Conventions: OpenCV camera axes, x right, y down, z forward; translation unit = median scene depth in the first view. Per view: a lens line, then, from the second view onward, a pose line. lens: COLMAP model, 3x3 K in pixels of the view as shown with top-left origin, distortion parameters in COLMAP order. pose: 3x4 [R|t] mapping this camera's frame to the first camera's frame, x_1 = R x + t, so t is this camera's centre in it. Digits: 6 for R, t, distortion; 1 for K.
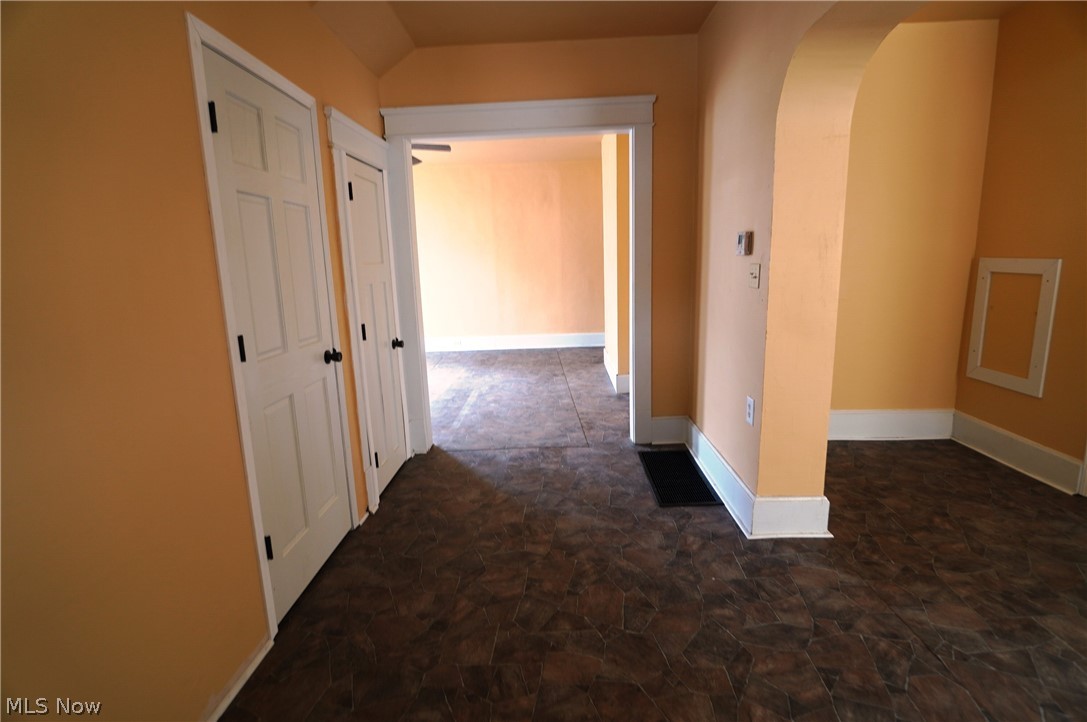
lens RADIAL K [[527.2, 0, 546.5], [0, 527.2, 359.2], [0, 0, 1]] dist [-0.026569, 0.001321]
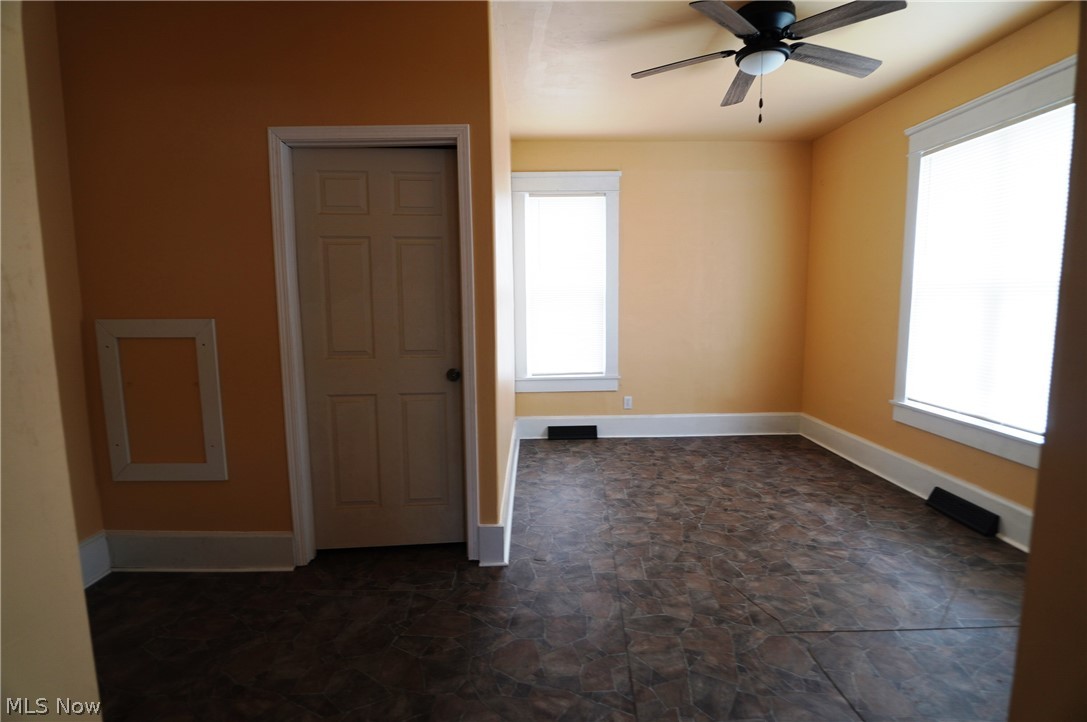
lens RADIAL K [[527.2, 0, 544.7], [0, 527.2, 363.3], [0, 0, 1]] dist [-0.026569, 0.001321]
pose [[-0.036829, -0.088298, 0.995413, 0.116926], [0.198938, 0.975504, 0.093893, -0.103700], [-0.979320, 0.201483, -0.018361, 0.537528]]
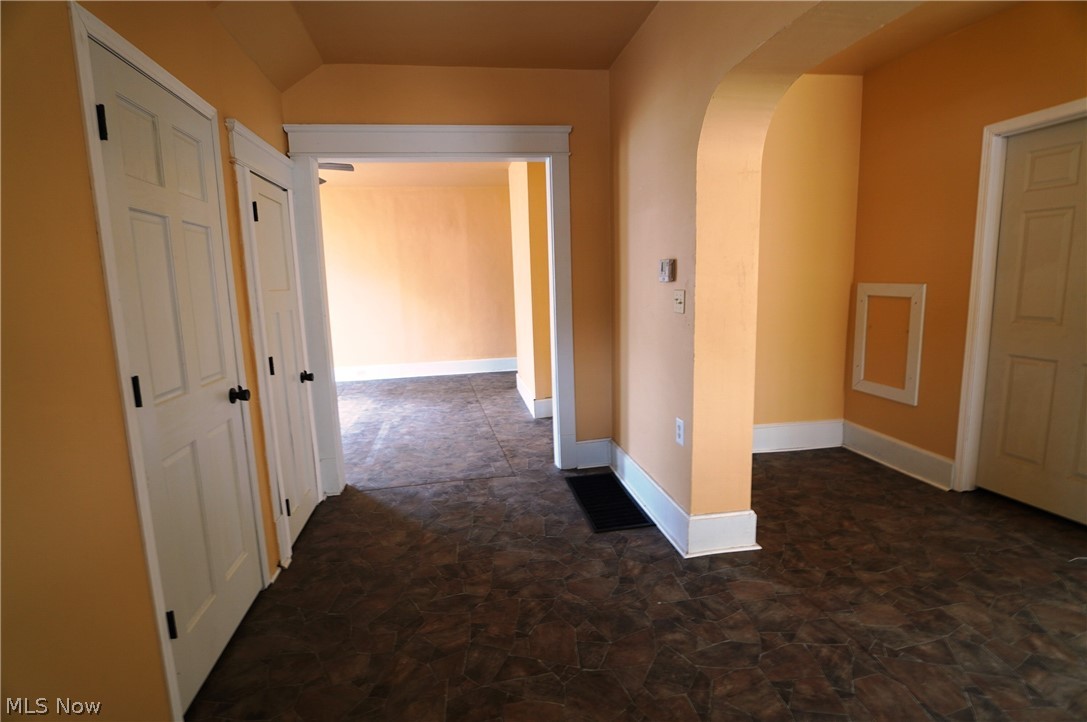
lens RADIAL K [[527.2, 0, 545.8], [0, 527.2, 359.4], [0, 0, 1]] dist [-0.026569, 0.001321]
pose [[0.981615, -0.026674, 0.188999, -0.059879], [0.035059, 0.998537, -0.041161, -0.010136], [-0.187625, 0.047031, 0.981114, 0.030689]]
